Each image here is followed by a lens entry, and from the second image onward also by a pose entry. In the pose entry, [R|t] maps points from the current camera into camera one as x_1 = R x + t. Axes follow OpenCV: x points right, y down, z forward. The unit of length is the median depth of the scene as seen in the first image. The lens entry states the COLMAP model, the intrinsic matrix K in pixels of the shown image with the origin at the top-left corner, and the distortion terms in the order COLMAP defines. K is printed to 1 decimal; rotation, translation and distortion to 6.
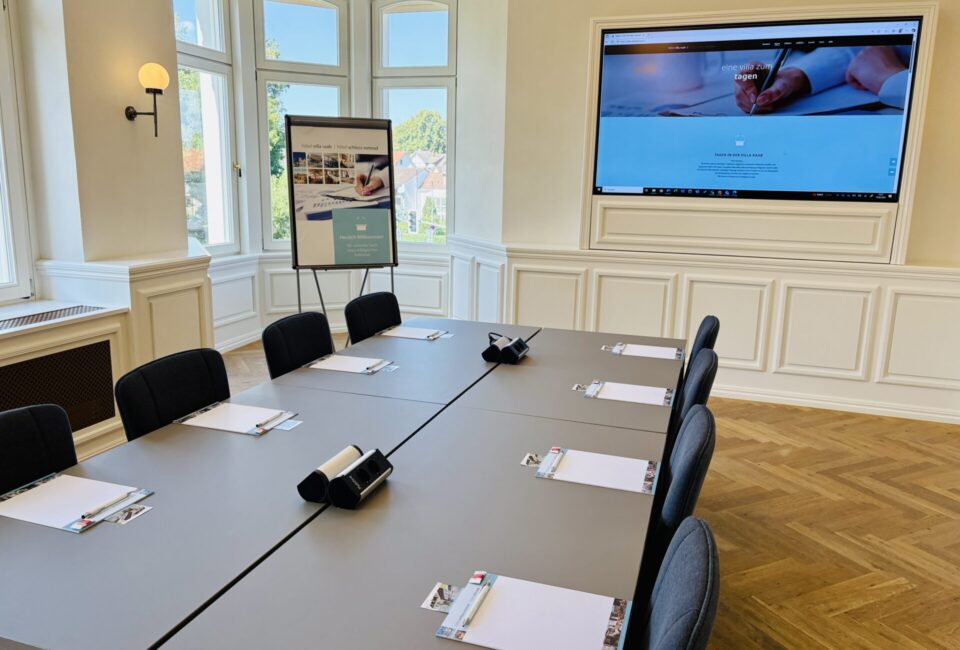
lens RADIAL K [[721.0, 0, 480.0], [0, 721.0, 325.0], [0, 0, 1]] dist [0.052264, -0.077869]
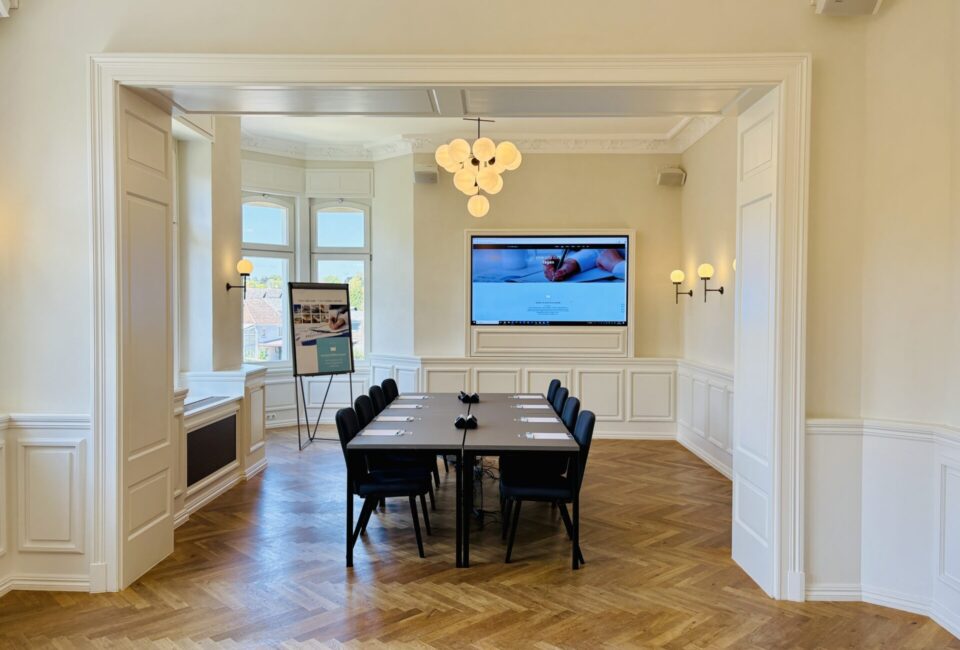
lens RADIAL K [[721.0, 0, 480.0], [0, 721.0, 325.0], [0, 0, 1]] dist [0.052264, -0.077869]
pose [[0.952916, -0.025097, 0.302196, -0.353879], [0.077826, 0.983429, -0.163736, 0.105707], [-0.293079, 0.179546, 0.939078, -0.643227]]
